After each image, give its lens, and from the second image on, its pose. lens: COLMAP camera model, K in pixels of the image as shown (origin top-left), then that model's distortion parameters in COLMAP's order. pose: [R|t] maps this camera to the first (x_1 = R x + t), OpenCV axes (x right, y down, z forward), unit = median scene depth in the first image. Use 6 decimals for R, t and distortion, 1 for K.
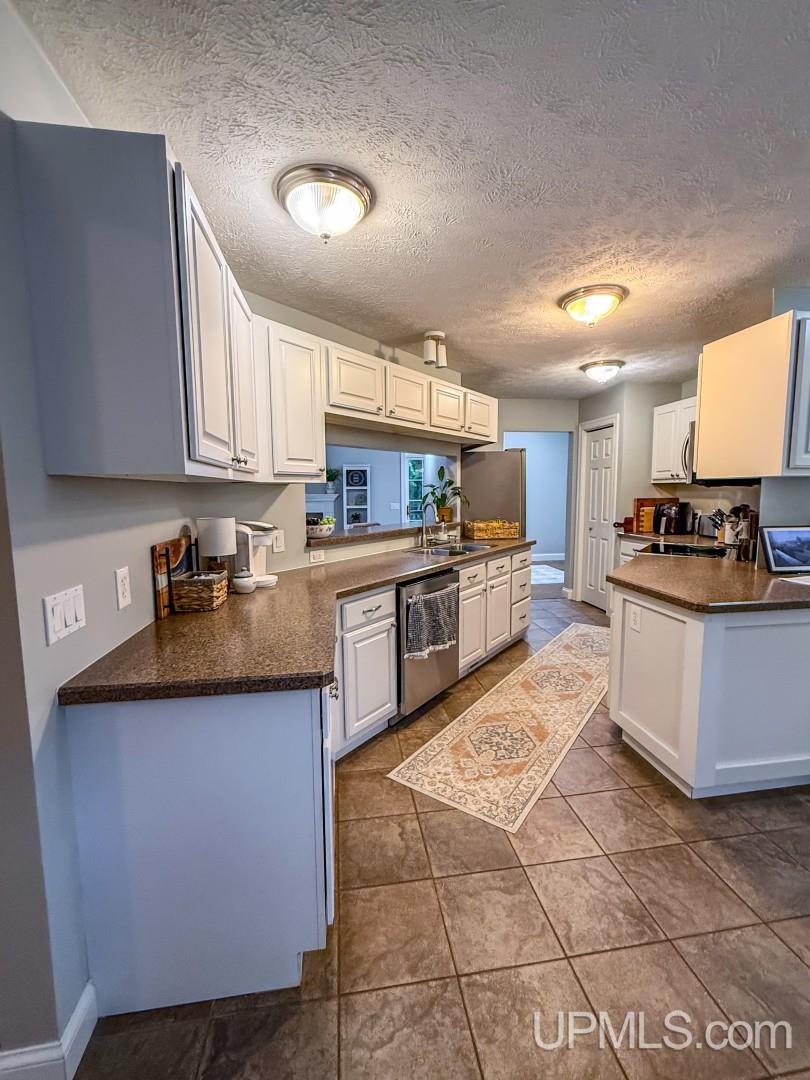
lens RADIAL K [[456.9, 0, 405.0], [0, 456.9, 540.0], [0, 0, 1]] dist [0.000012, 0.000061]
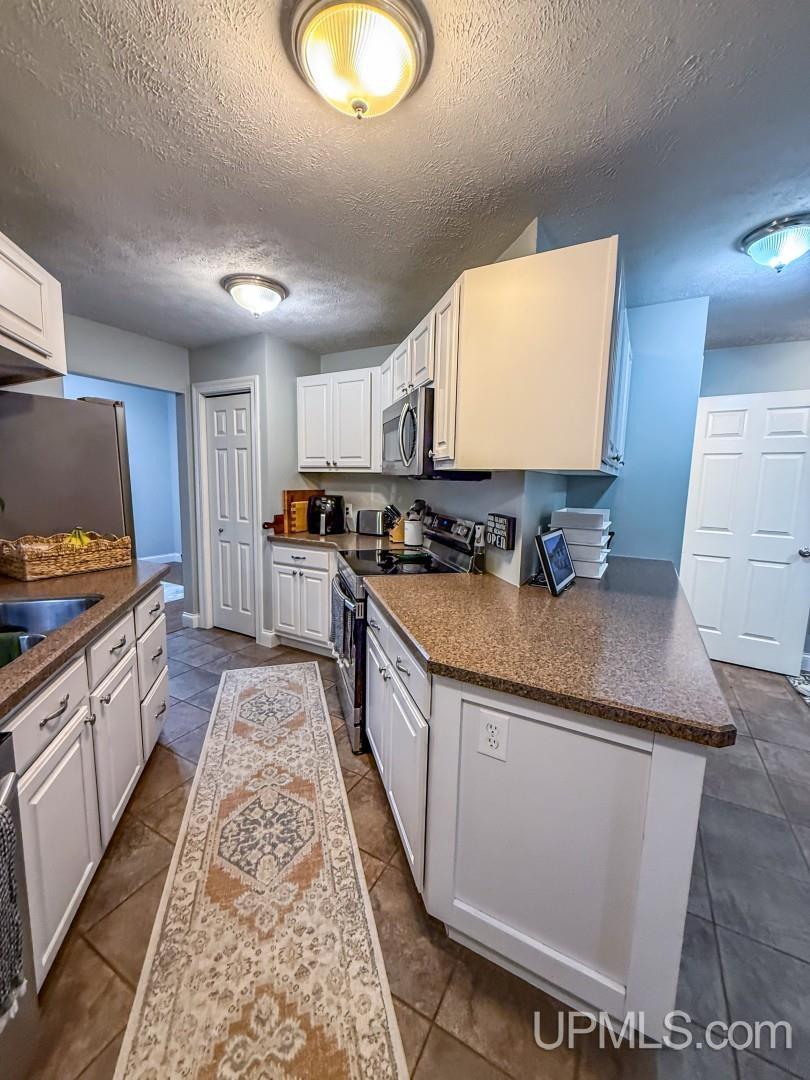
lens RADIAL K [[429.5, 0, 406.0], [0, 429.5, 536.2], [0, 0, 1]] dist [-0.000579, -0.000439]
pose [[0.604125, -0.081893, 0.792670, 0.039861], [0.059751, 0.996561, 0.057418, -0.043123], [-0.794646, 0.012675, 0.606941, 0.391488]]
